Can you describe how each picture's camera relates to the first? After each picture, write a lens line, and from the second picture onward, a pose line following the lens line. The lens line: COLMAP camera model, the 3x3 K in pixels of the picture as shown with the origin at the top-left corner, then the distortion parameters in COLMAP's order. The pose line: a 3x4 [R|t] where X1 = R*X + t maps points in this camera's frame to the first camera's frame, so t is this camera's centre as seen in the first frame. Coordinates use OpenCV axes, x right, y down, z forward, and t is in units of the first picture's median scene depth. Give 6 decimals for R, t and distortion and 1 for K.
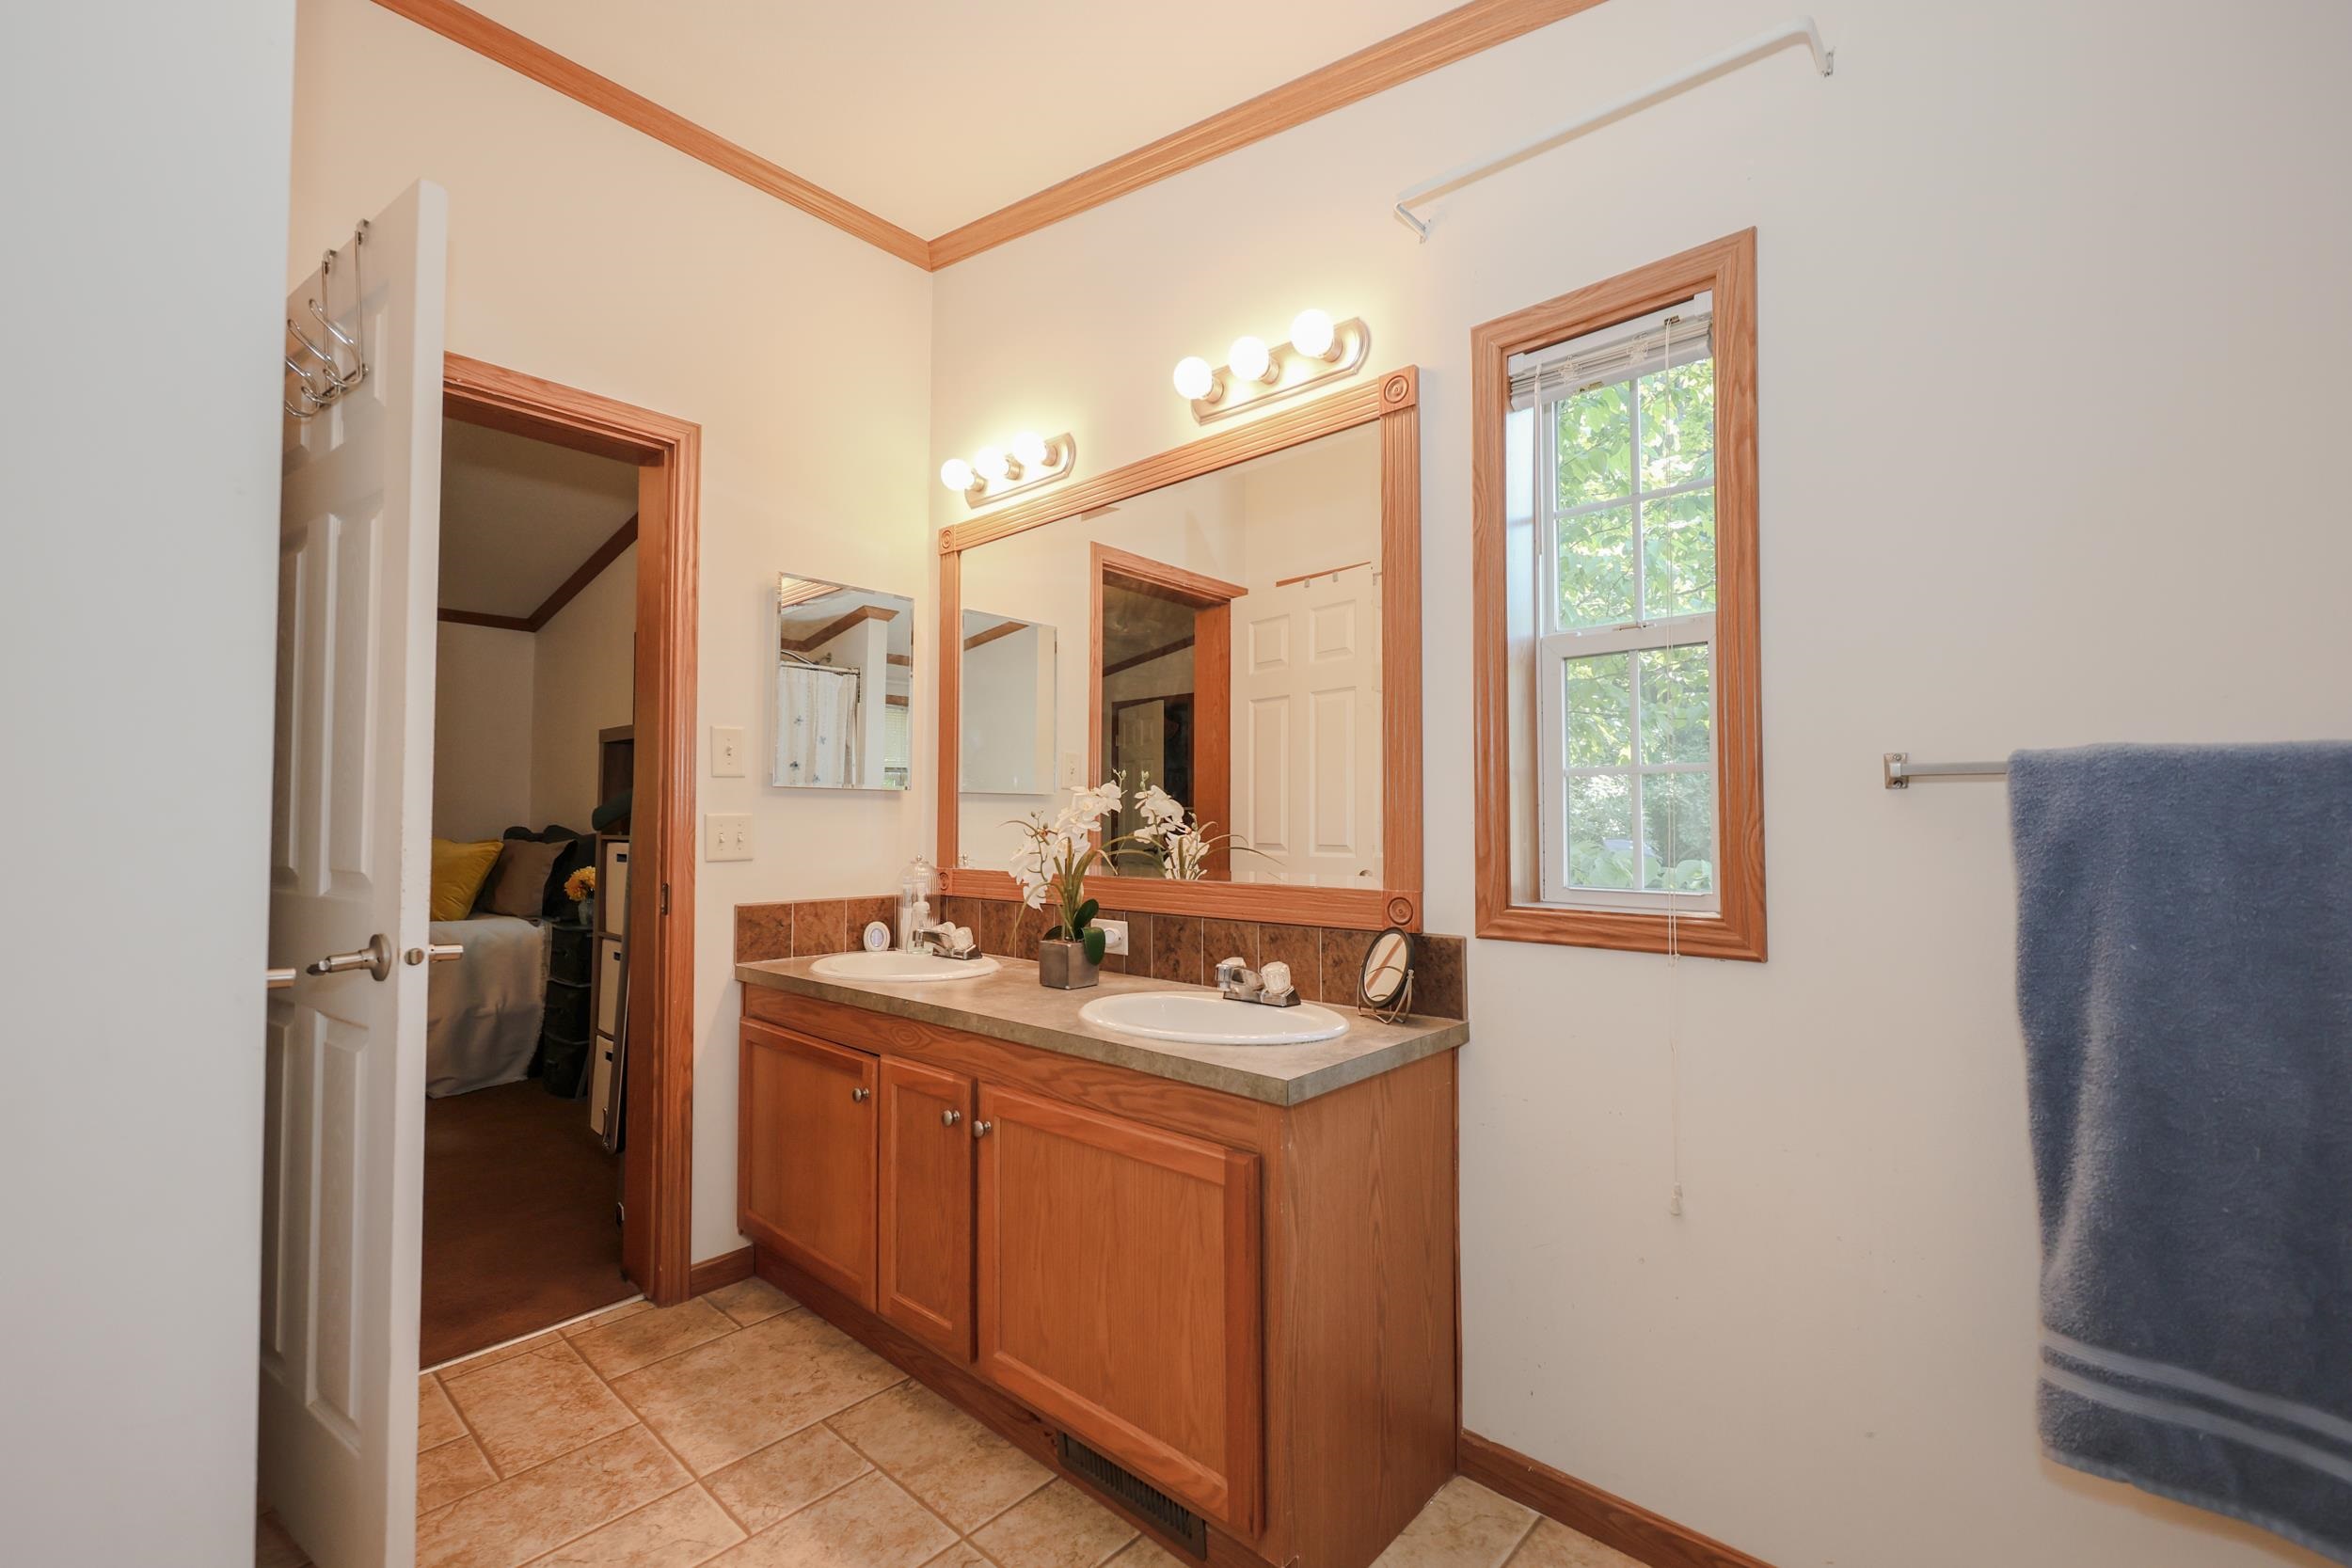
lens RADIAL K [[977.4, 0, 1159.8], [0, 977.4, 780.5], [0, 0, 1]] dist [0.000723, -0.000682]
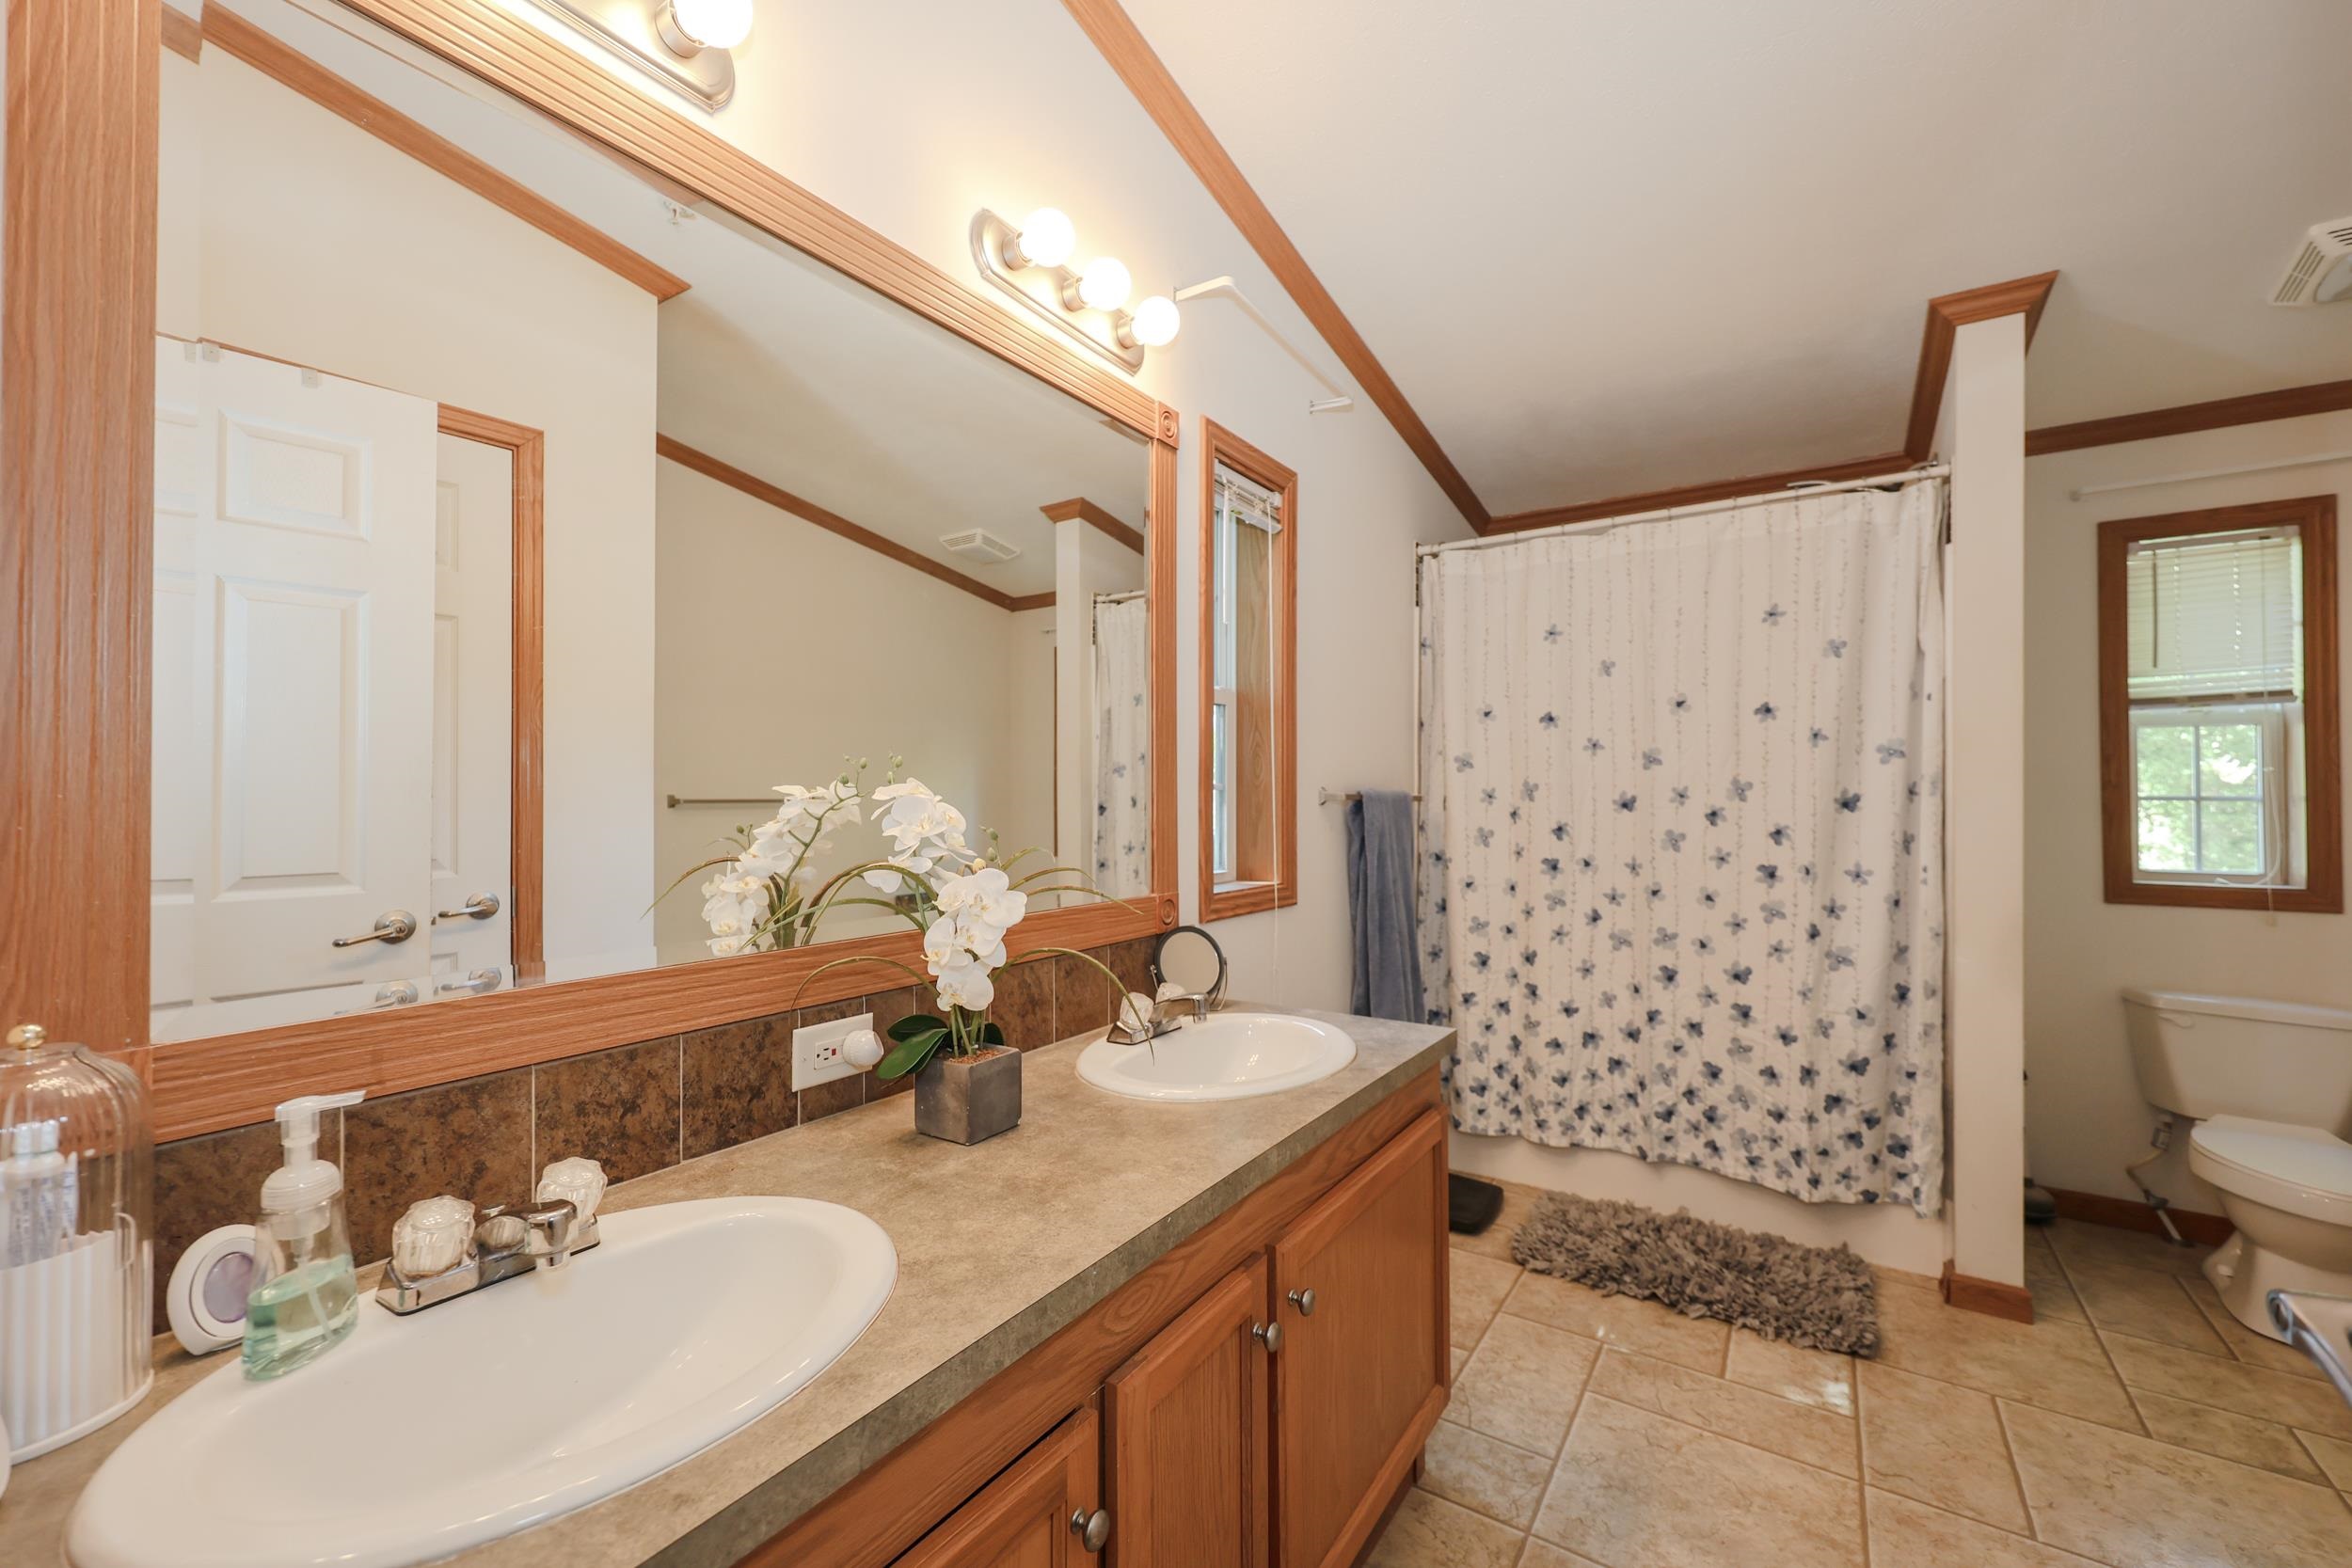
lens RADIAL K [[977.4, 0, 1159.8], [0, 977.4, 780.5], [0, 0, 1]] dist [0.000723, -0.000682]
pose [[-0.159435, 0.022778, 0.986946, -0.953747], [-0.035925, 0.998938, -0.028858, 0.023672], [-0.986555, -0.040057, -0.158447, 1.384645]]
